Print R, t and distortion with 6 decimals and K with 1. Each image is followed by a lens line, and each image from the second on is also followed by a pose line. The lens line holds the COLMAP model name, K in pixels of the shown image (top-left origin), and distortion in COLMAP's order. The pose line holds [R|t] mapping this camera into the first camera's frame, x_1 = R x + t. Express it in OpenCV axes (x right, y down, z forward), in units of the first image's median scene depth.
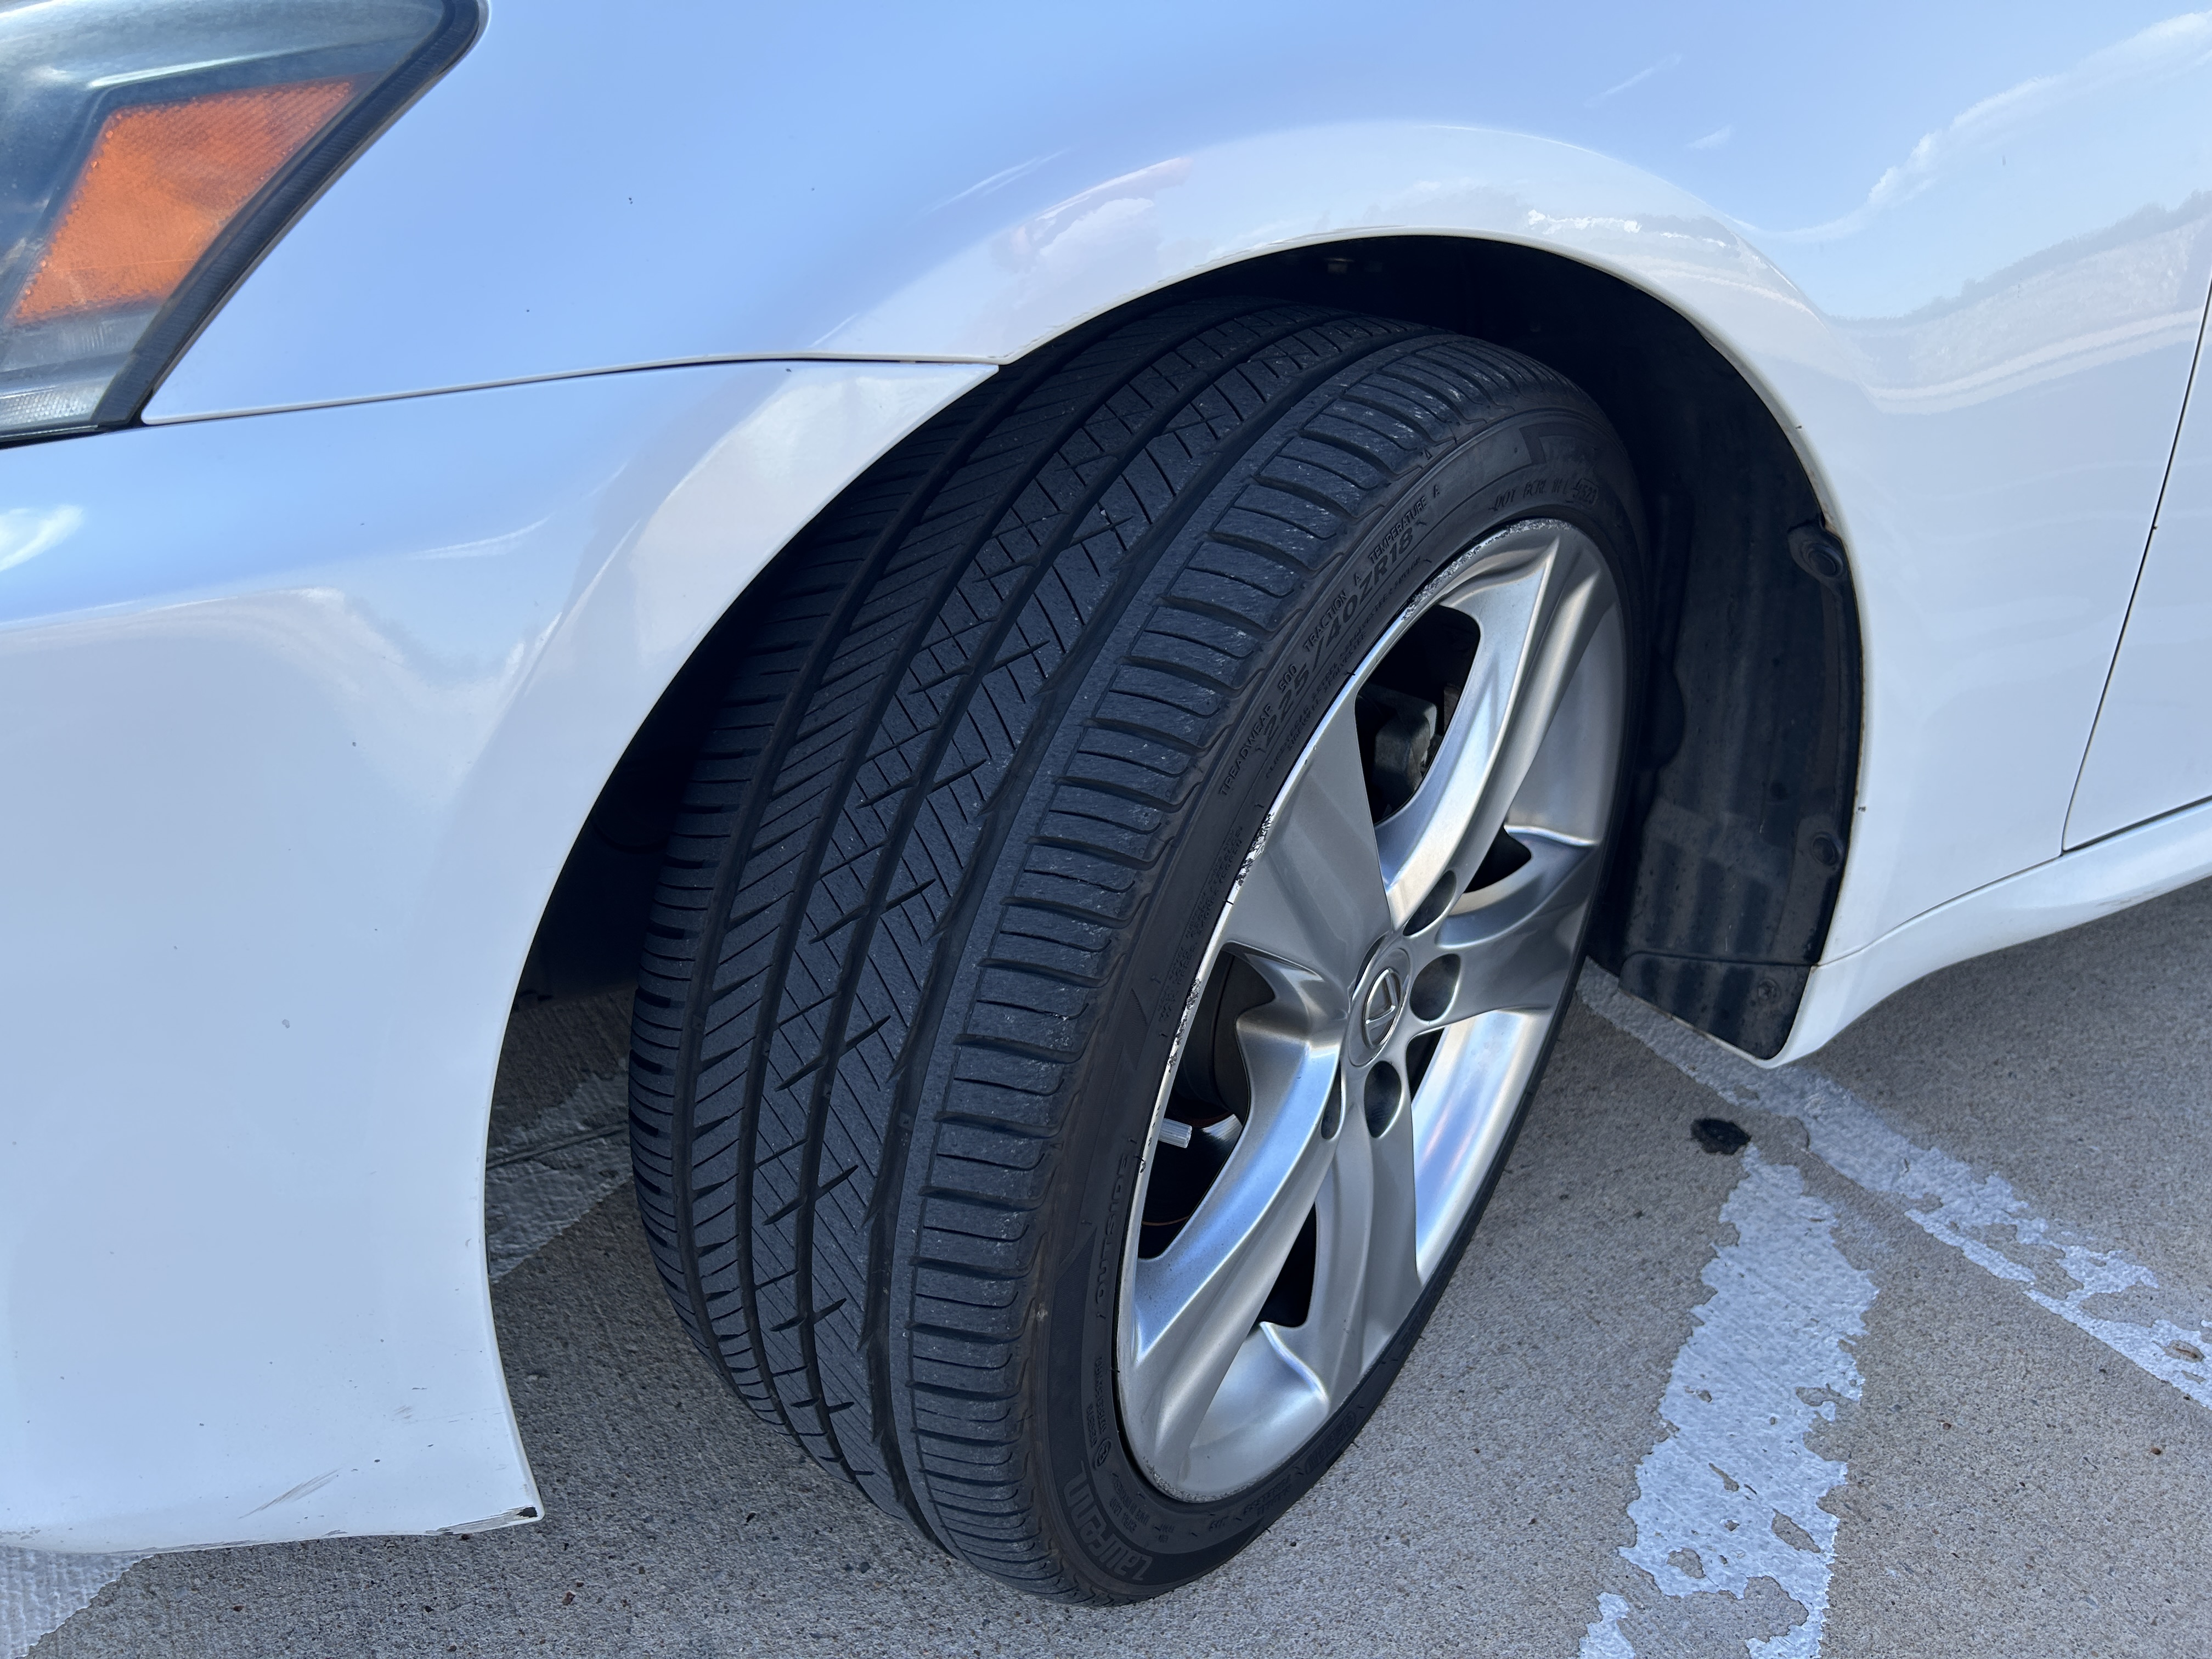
lens RADIAL K [[1684.3, 0, 1112.7], [0, 1684.3, 920.3], [0, 0, 1]] dist [0.057868, -0.007353]
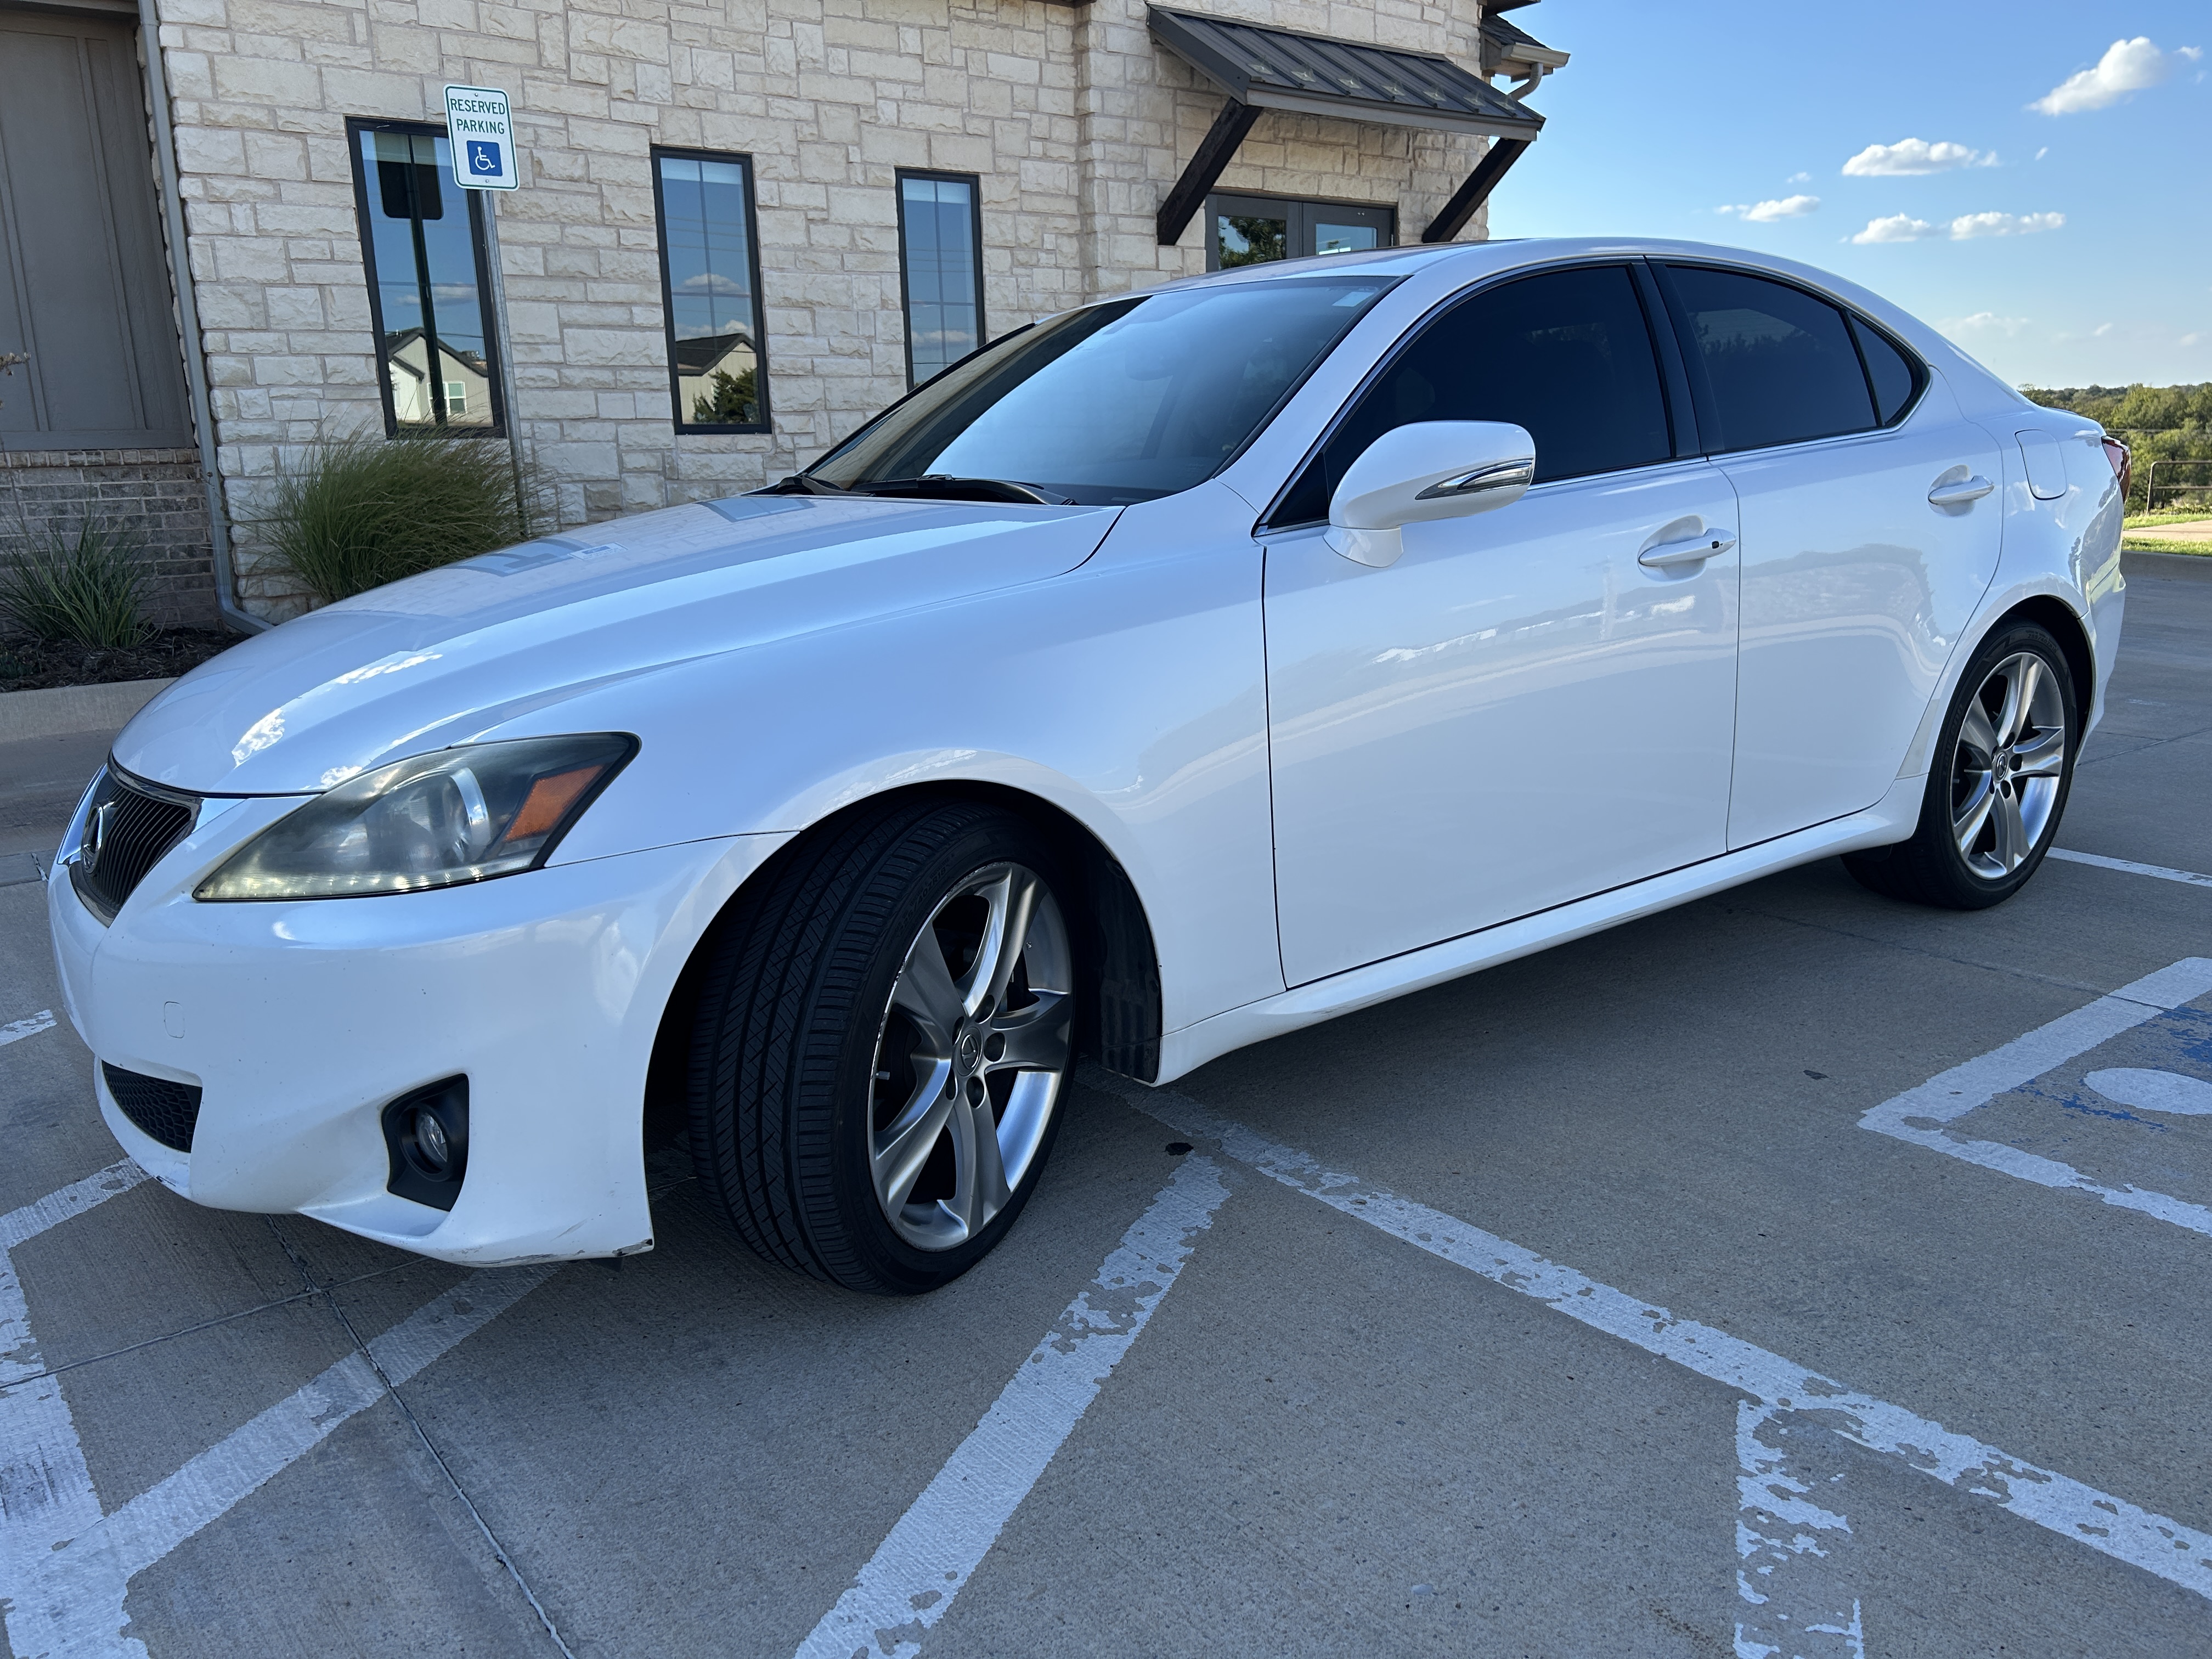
lens RADIAL K [[1701.1, 0, 1106.0], [0, 1701.1, 829.5], [0, 0, 1]] dist [0.000974, 0.001915]
pose [[0.987722, -0.073276, 0.137973, 0.044094], [0.107289, 0.960128, -0.258152, 0.552914], [-0.113555, 0.269786, 0.956201, -2.085186]]
